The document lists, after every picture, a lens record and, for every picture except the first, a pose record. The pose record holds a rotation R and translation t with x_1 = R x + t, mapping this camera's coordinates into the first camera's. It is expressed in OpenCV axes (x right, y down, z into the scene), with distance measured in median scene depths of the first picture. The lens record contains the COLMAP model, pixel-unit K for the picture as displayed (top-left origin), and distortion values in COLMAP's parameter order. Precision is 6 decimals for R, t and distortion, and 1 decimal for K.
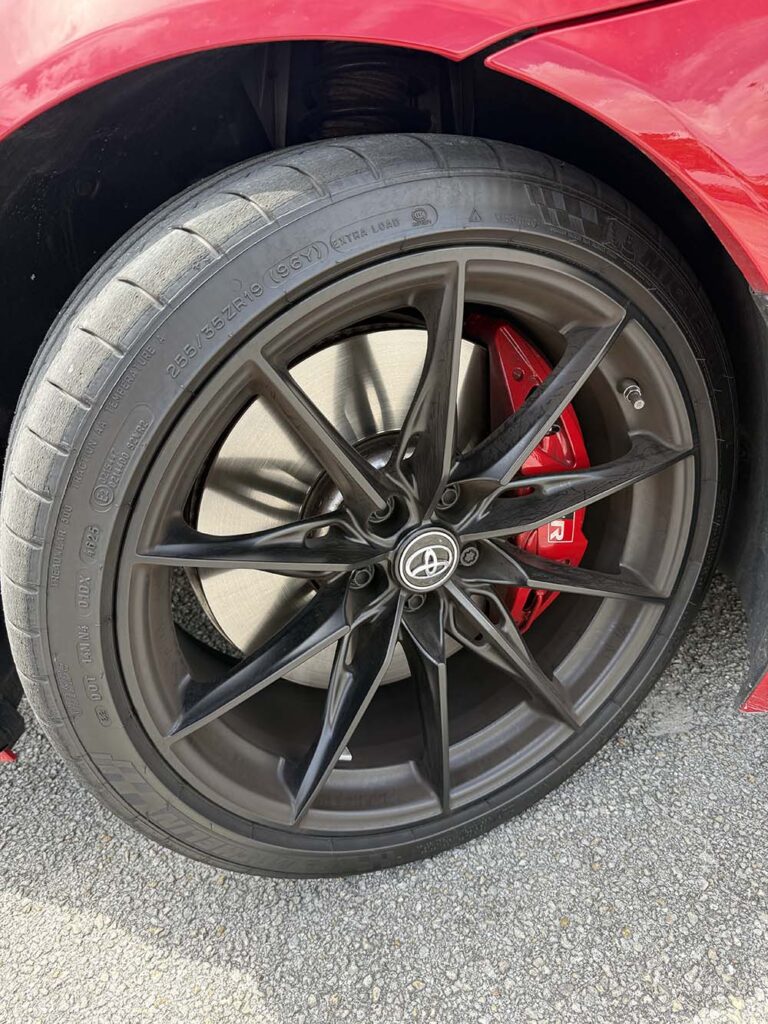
lens RADIAL K [[712.7, 0, 383.4], [0, 712.7, 525.3], [0, 0, 1]] dist [0.048254, -0.087590]
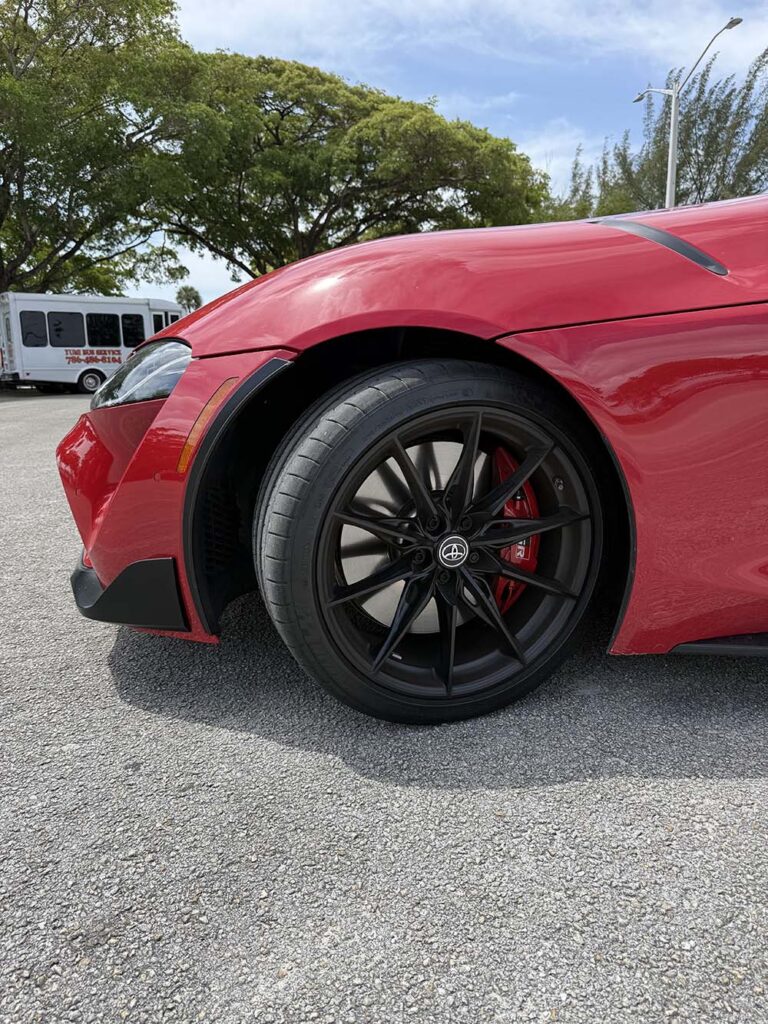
lens RADIAL K [[758.1, 0, 384.0], [0, 758.1, 512.0], [0, 0, 1]] dist [-0.052464, 0.033240]
pose [[0.993681, 0.107927, -0.030807, -0.077248], [-0.112173, 0.964266, -0.240018, 0.476531], [0.003802, 0.241957, 0.970279, -1.096010]]
